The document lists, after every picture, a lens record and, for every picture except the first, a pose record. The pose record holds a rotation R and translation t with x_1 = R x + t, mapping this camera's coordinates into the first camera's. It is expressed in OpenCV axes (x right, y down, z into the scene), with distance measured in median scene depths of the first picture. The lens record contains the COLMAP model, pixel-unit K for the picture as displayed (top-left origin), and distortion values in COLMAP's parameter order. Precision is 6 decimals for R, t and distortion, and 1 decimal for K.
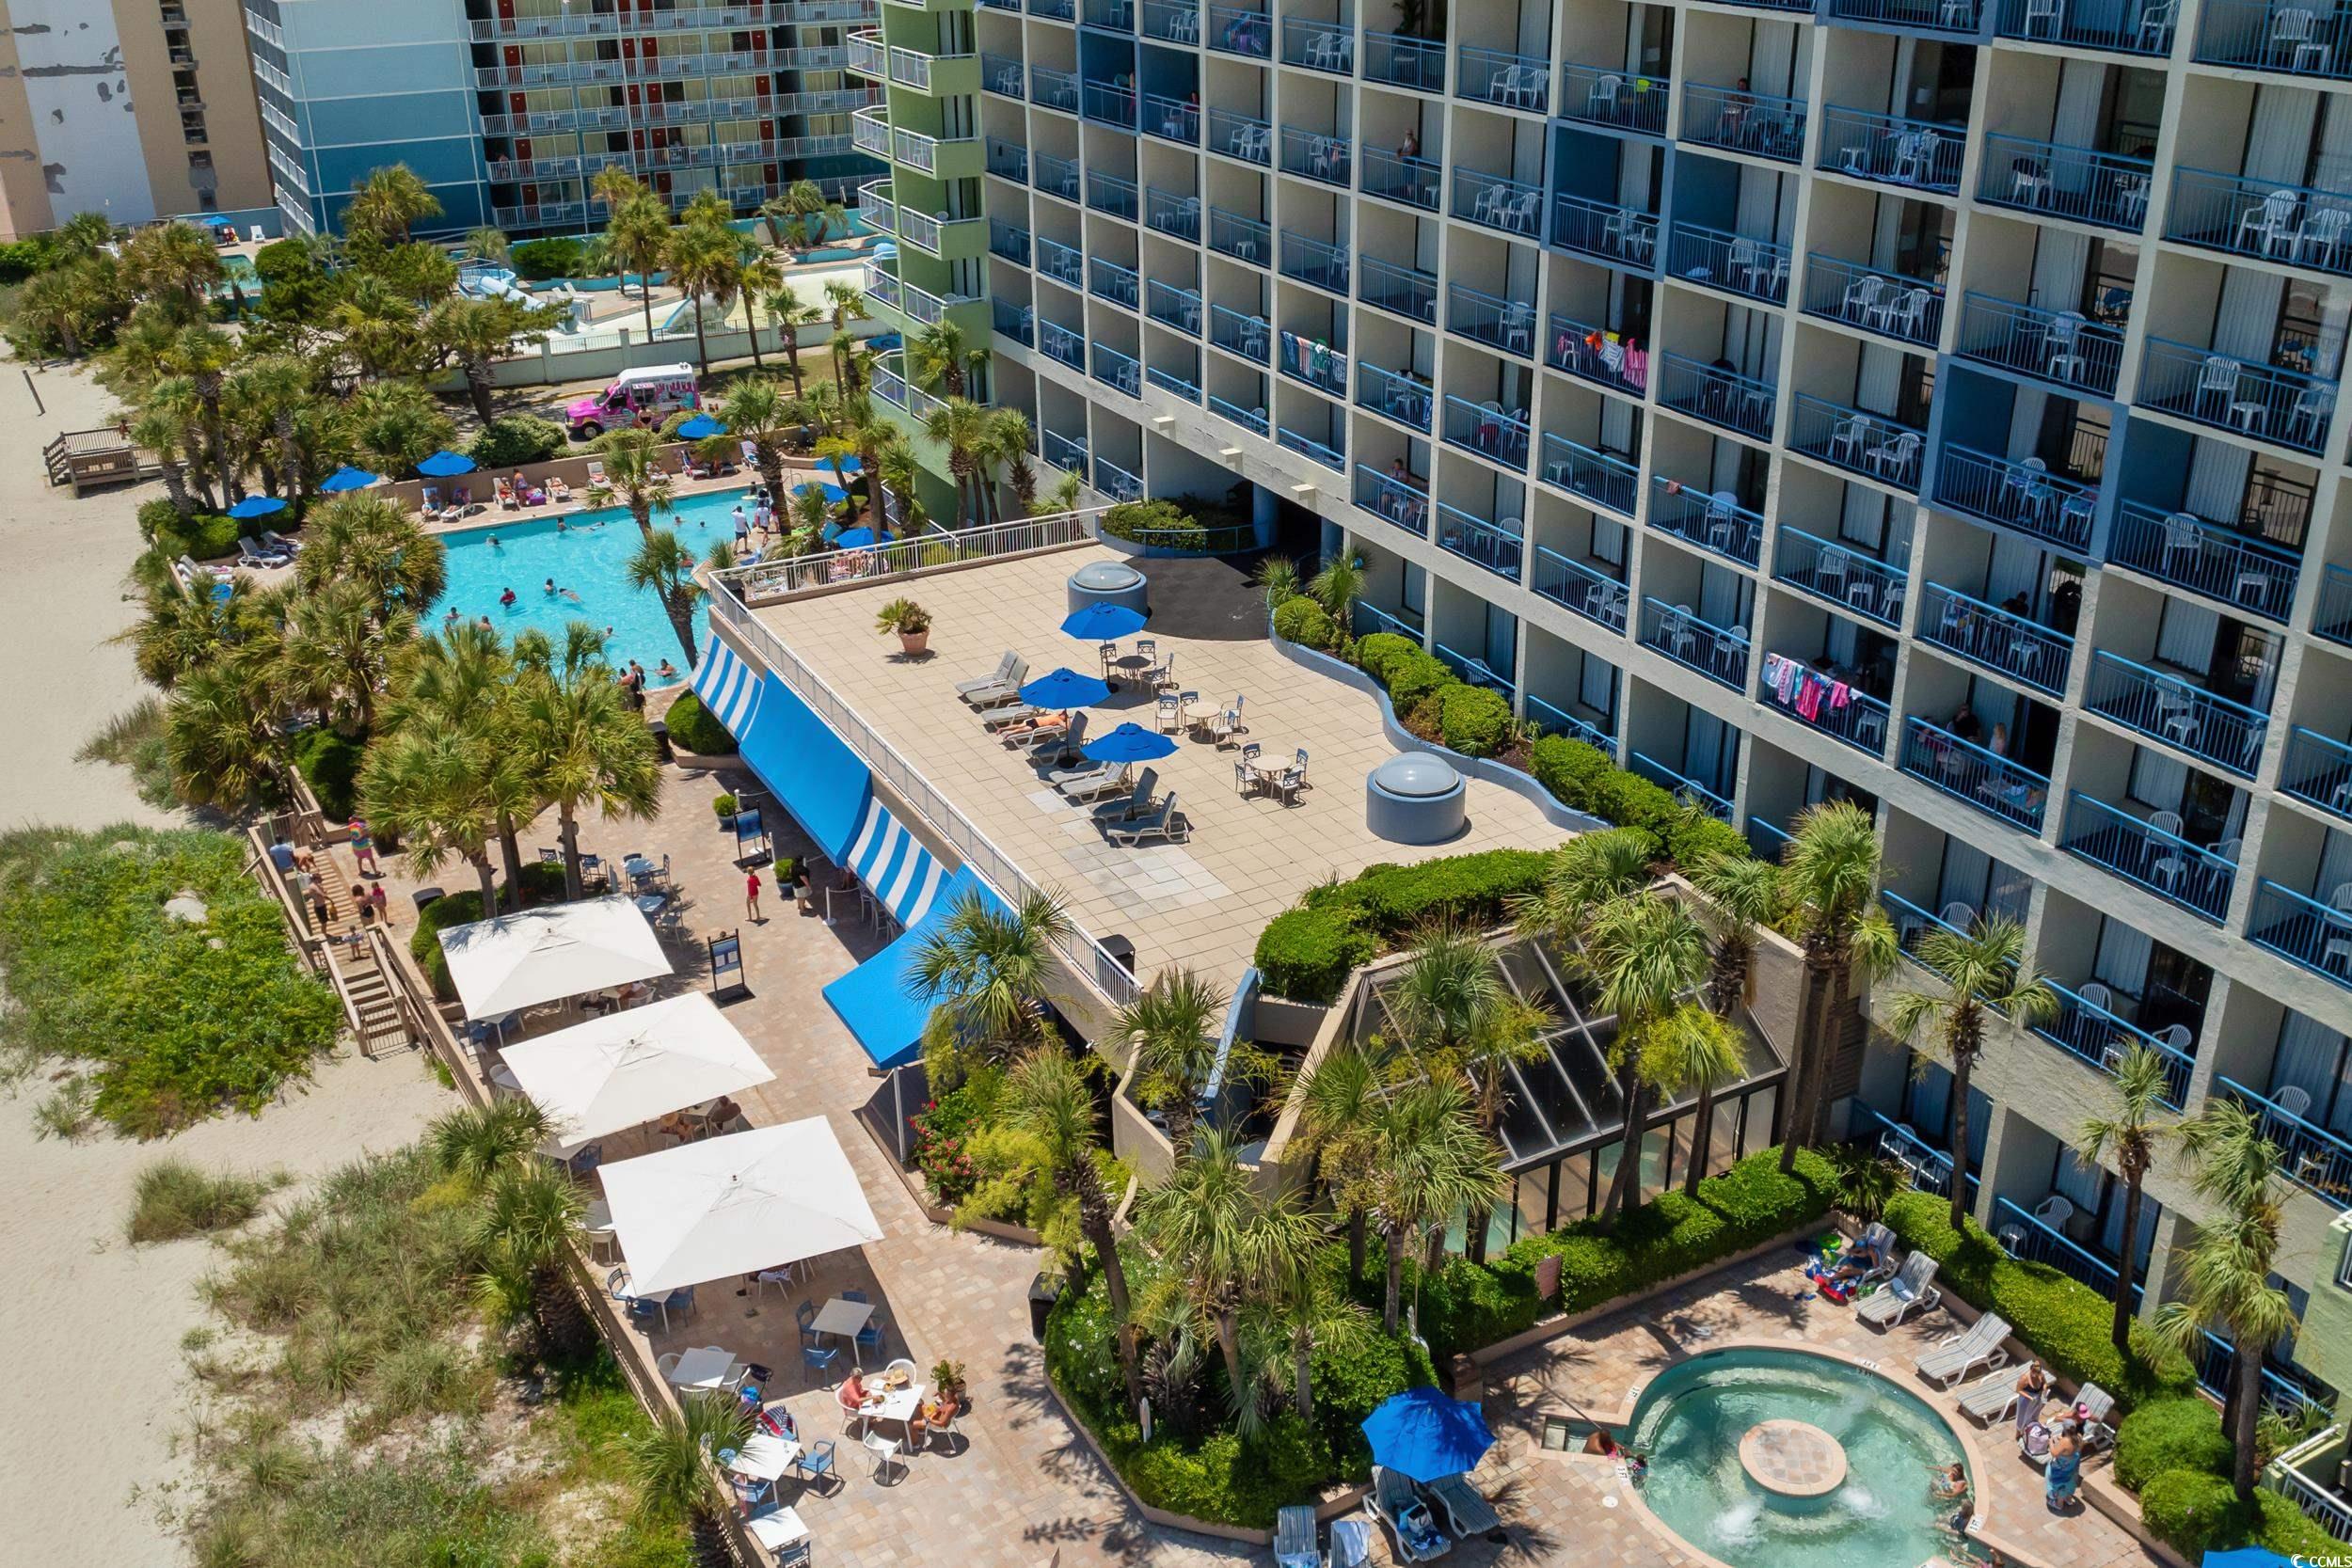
lens RADIAL K [[2123.7, 0, 1267.5], [0, 2123.7, 847.7], [0, 0, 1]] dist [-0.011952, -0.027939]
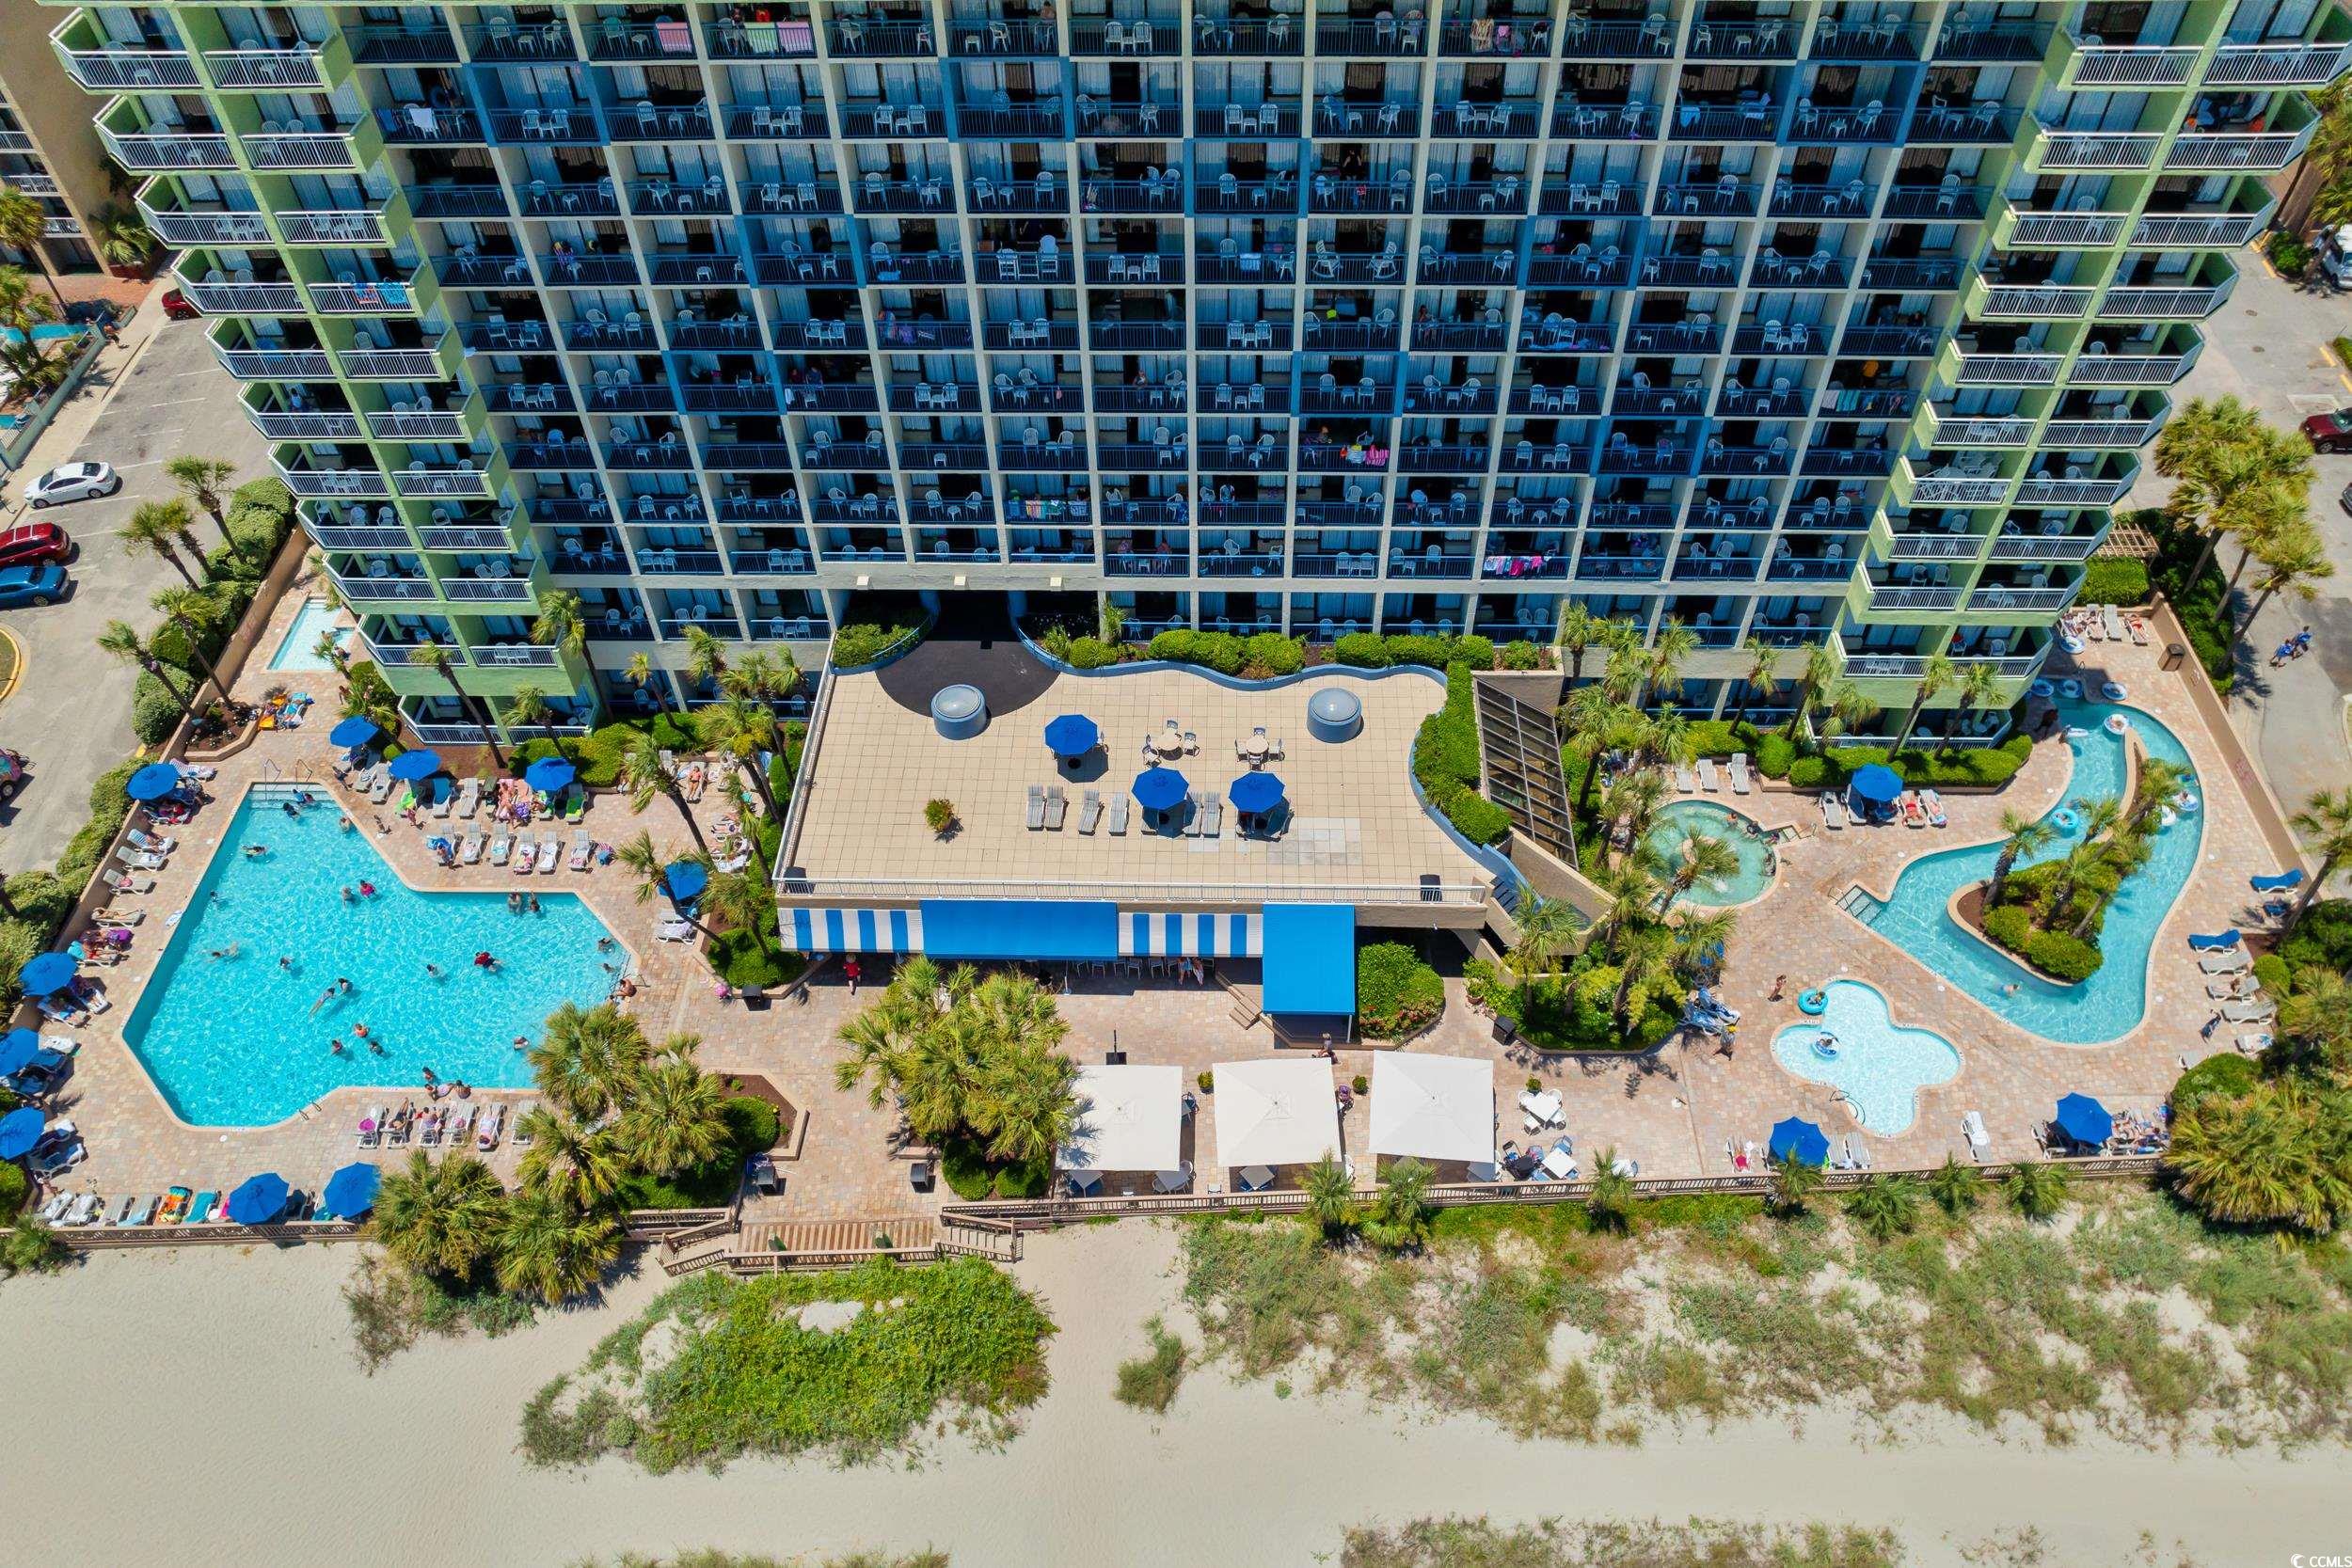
lens RADIAL K [[1657.4, 0, 1183.4], [0, 1657.4, 865.8], [0, 0, 1]] dist [-0.025950, -0.000849]
pose [[0.522358, -0.659289, 0.540814, -1.025019], [0.387888, 0.748514, 0.537839, -0.888895], [-0.759398, -0.071169, 0.646722, 0.197434]]
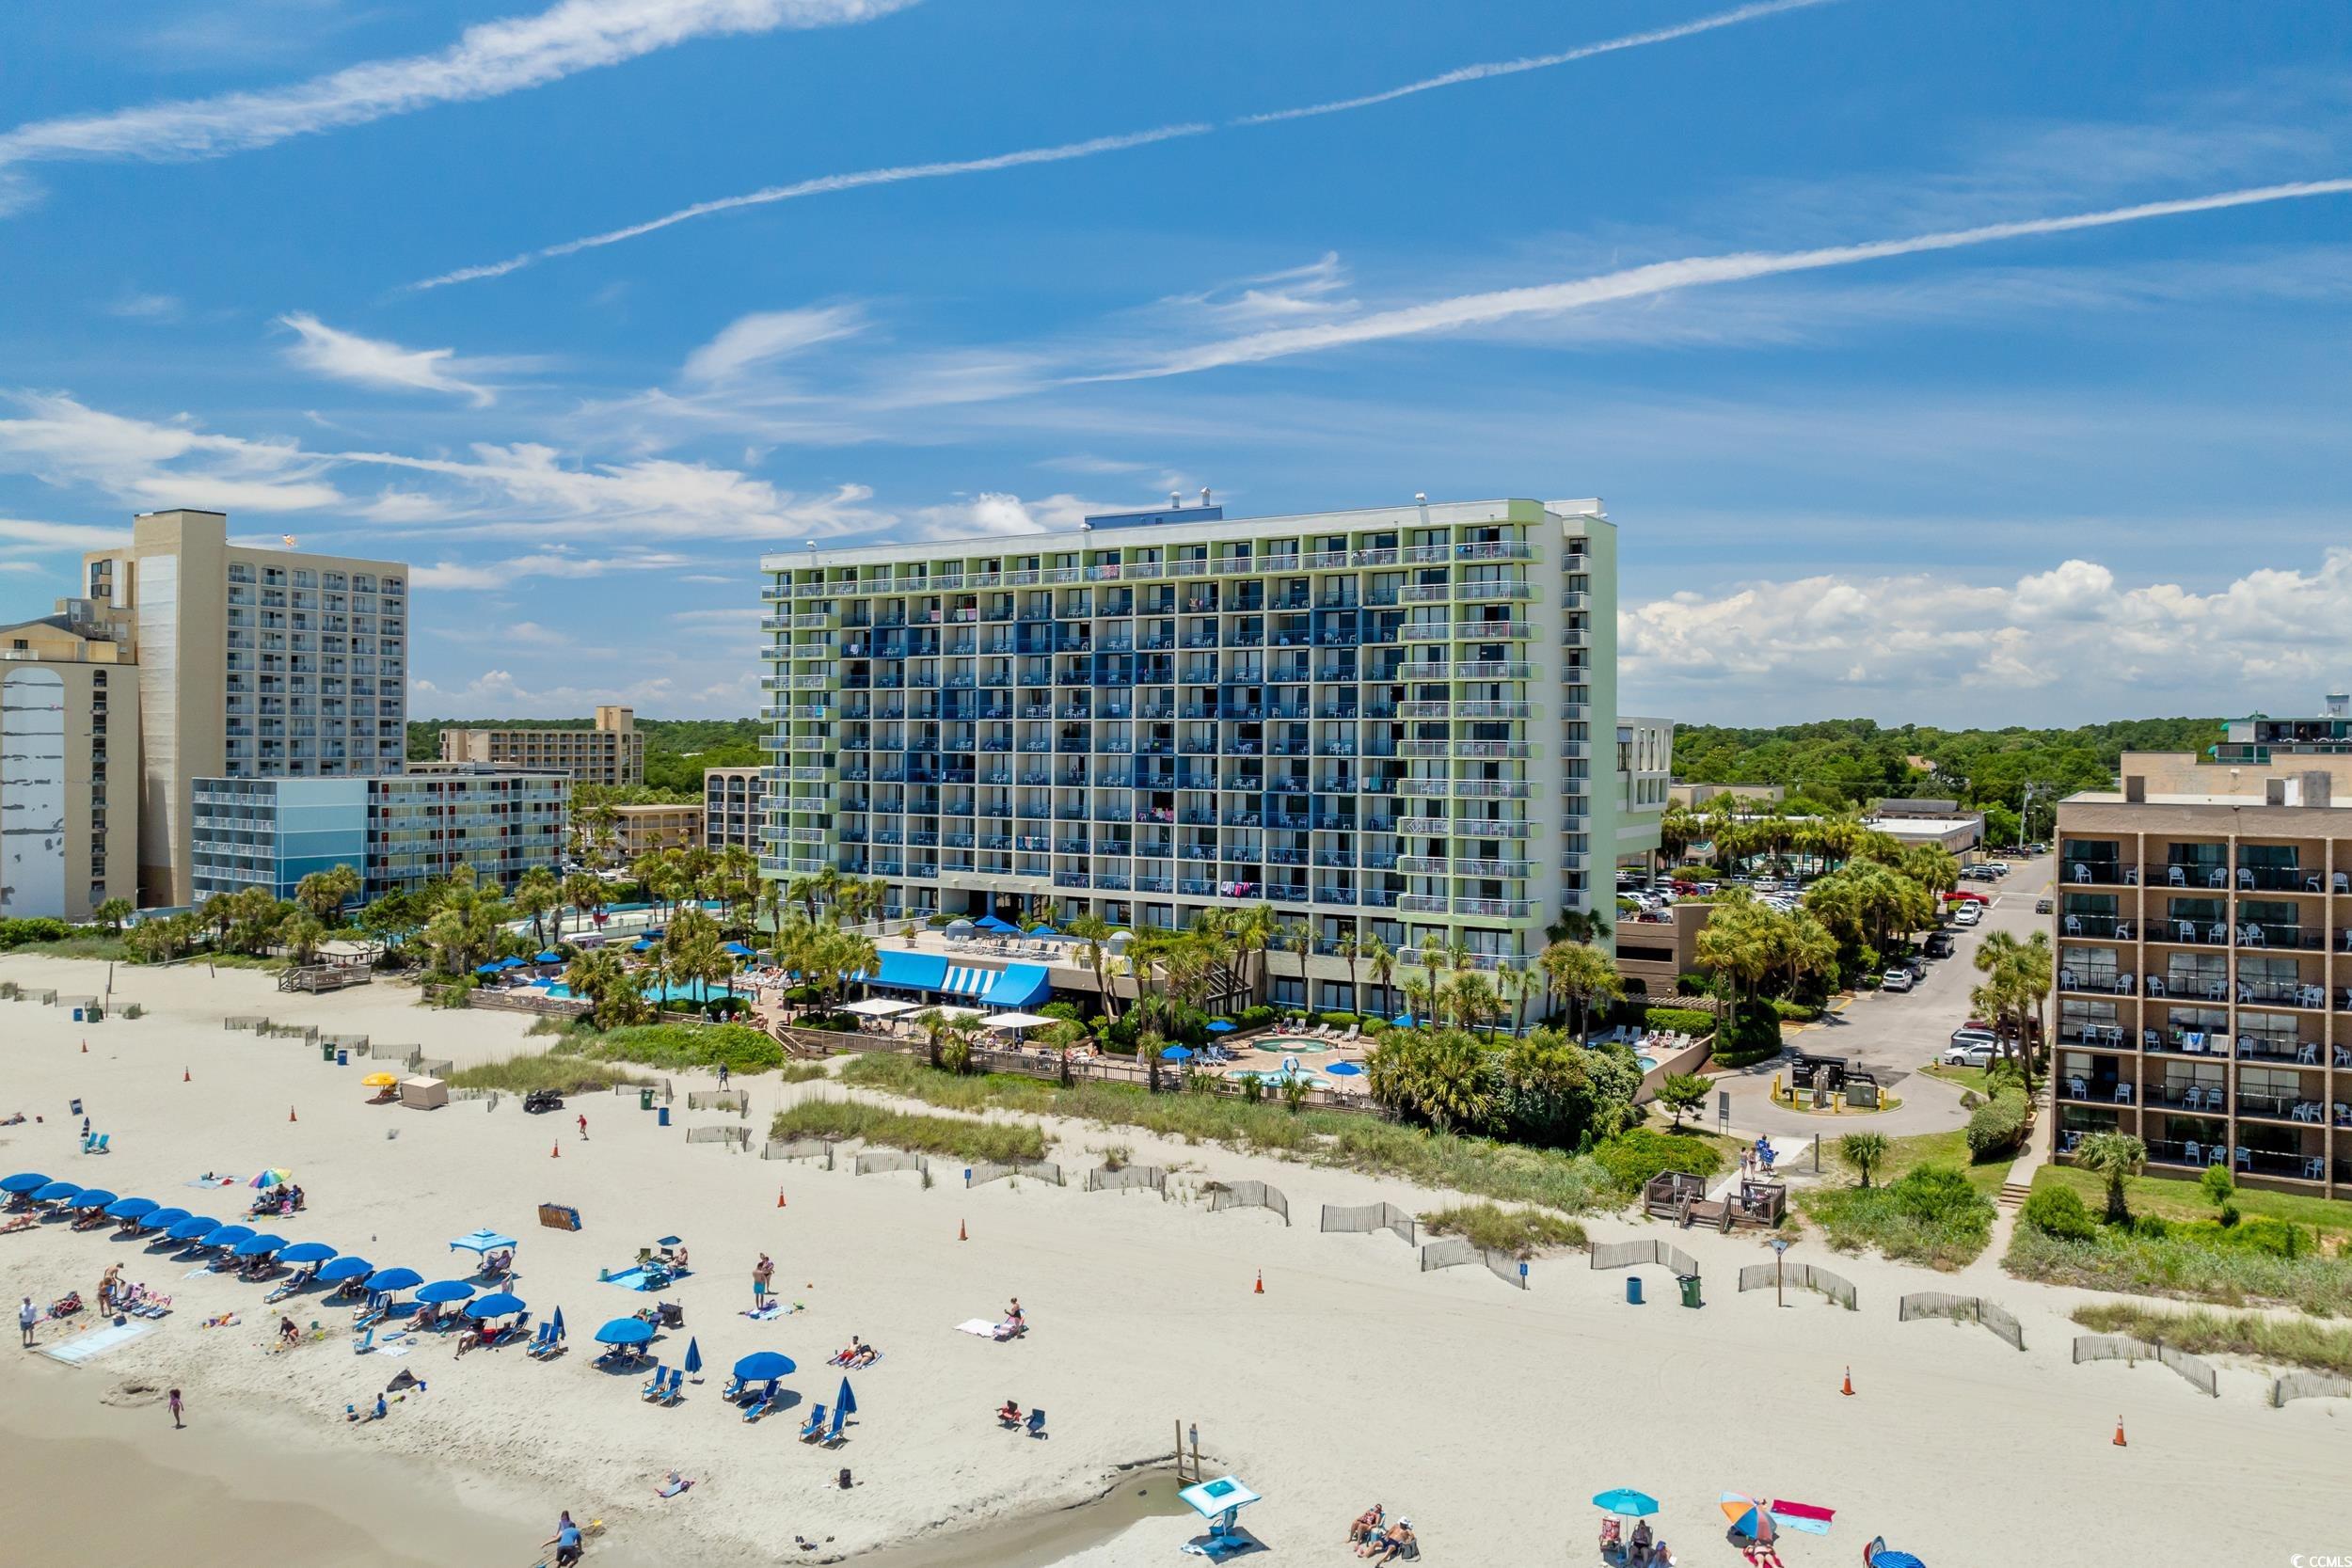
lens RADIAL K [[1708.5, 0, 1188.6], [0, 1708.5, 756.4], [0, 0, 1]] dist [-0.037751, -0.000275]
pose [[0.891263, 0.000239, 0.453486, -1.239852], [0.196684, 0.900846, -0.387030, 0.905099], [-0.408614, 0.434139, 0.802844, -1.545331]]
